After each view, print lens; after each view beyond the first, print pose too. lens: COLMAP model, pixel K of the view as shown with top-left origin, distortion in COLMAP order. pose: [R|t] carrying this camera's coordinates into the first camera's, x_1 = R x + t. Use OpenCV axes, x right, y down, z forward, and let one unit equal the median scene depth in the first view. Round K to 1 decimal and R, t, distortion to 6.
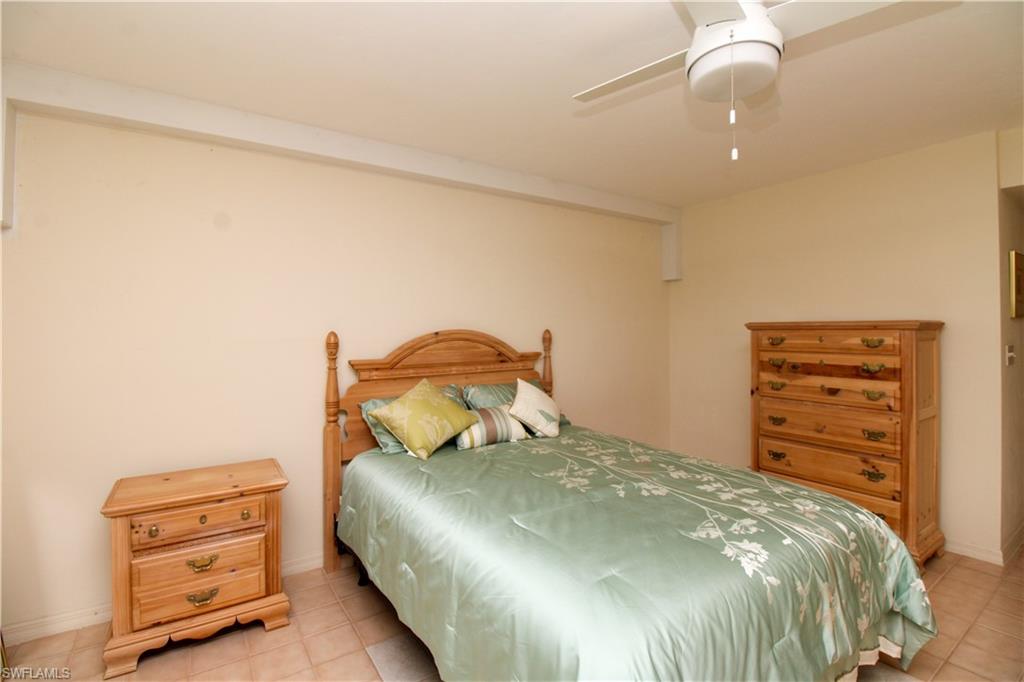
lens RADIAL K [[472.6, 0, 520.3], [0, 472.6, 335.0], [0, 0, 1]] dist [-0.016699, -0.006043]
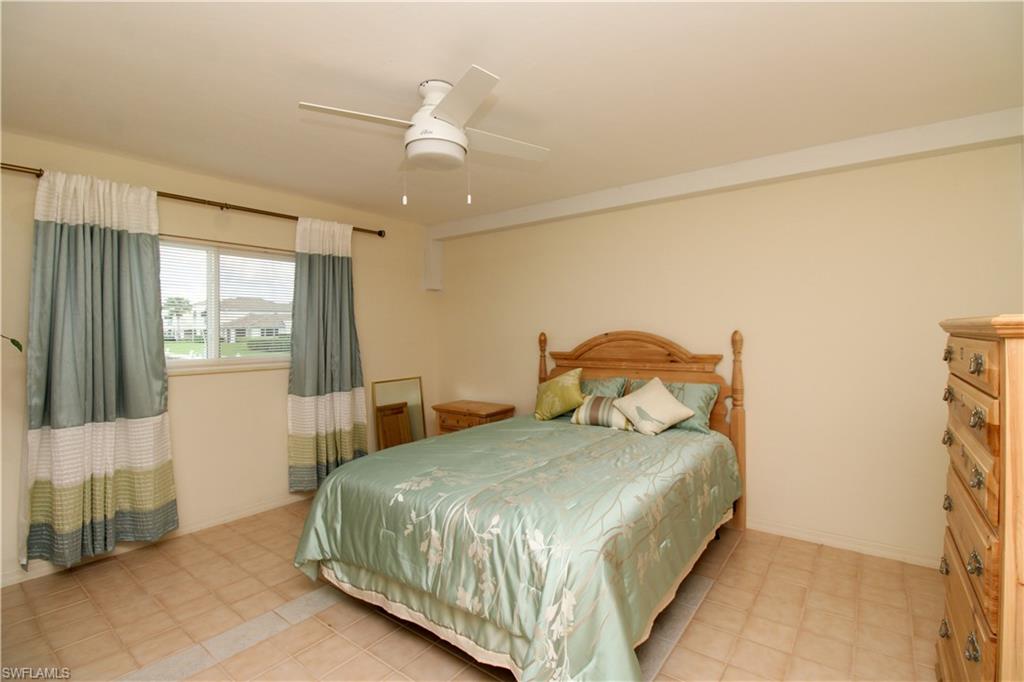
lens RADIAL K [[472.6, 0, 512.7], [0, 472.6, 340.1], [0, 0, 1]] dist [-0.016699, -0.006043]
pose [[0.302983, 0.022303, -0.952735, 0.951977], [-0.002148, 0.999740, 0.022720, -0.015863], [0.952993, -0.004837, 0.302952, 0.391925]]
